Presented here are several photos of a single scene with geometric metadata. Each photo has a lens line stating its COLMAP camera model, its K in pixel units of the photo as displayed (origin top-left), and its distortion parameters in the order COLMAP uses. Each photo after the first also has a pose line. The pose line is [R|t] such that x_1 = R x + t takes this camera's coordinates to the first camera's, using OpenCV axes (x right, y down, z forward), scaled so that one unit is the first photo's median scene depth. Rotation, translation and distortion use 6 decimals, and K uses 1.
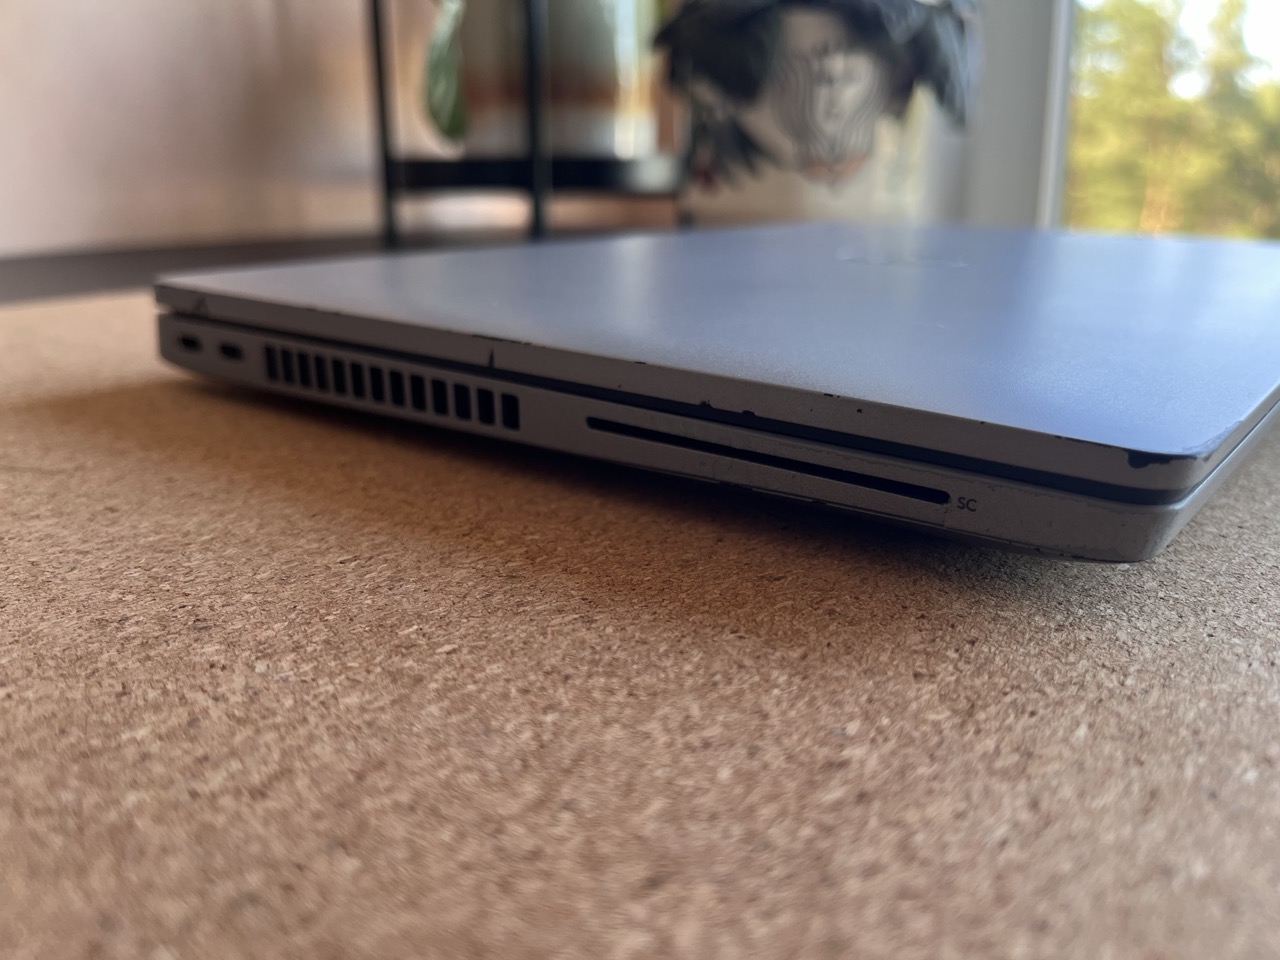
lens RADIAL K [[1028.2, 0, 640.0], [0, 1028.2, 480.0], [0, 0, 1]] dist [-0.002934, -0.039930]
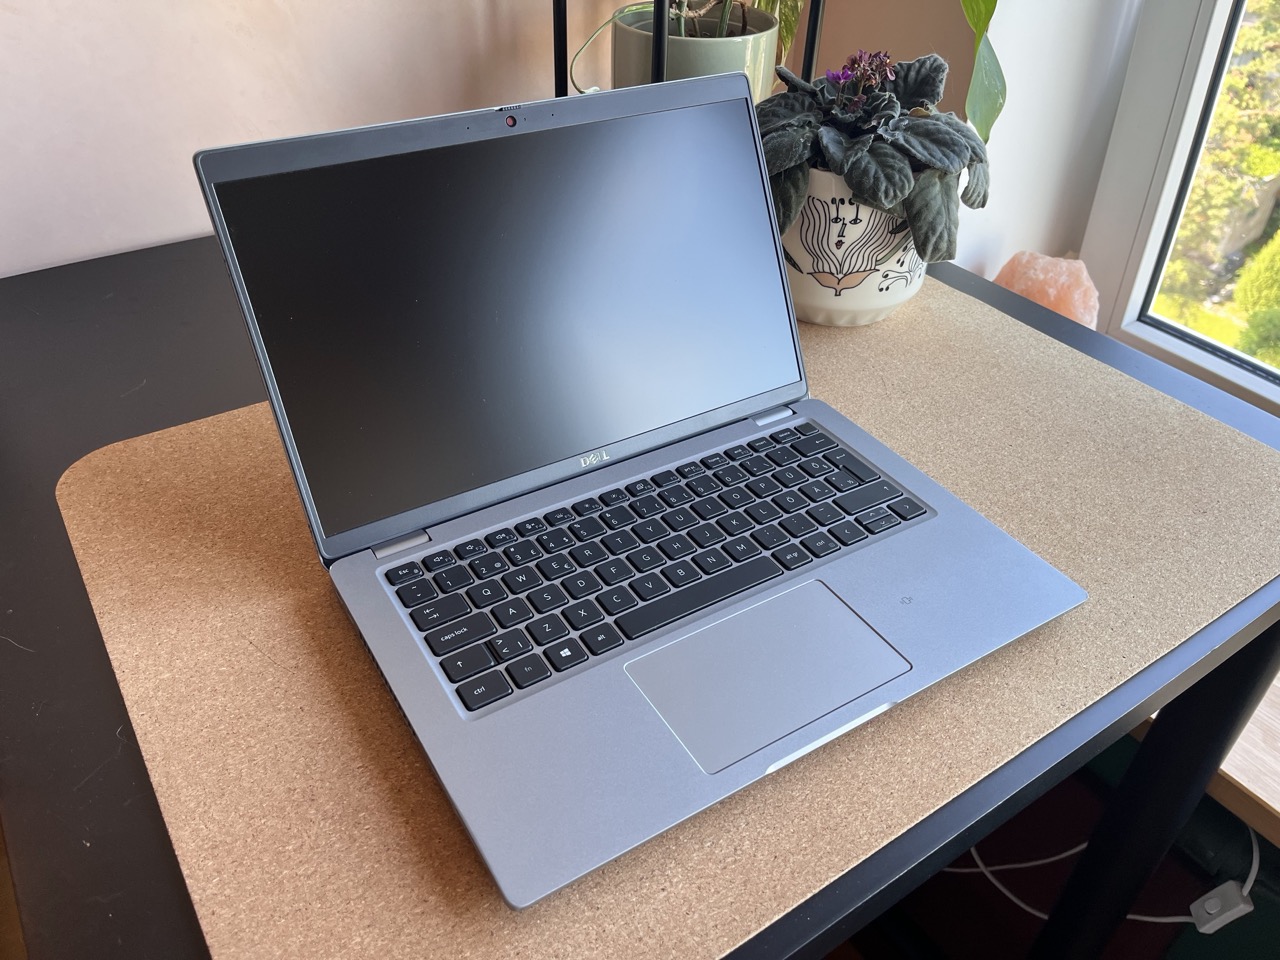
lens RADIAL K [[992.9, 0, 640.0], [0, 992.9, 480.0], [0, 0, 1]] dist [0.033348, -0.062560]
pose [[0.958671, 0.188969, -0.212698, 1.480891], [-0.107203, 0.932391, 0.345187, -2.703706], [0.263548, -0.308119, 0.914115, -1.926456]]
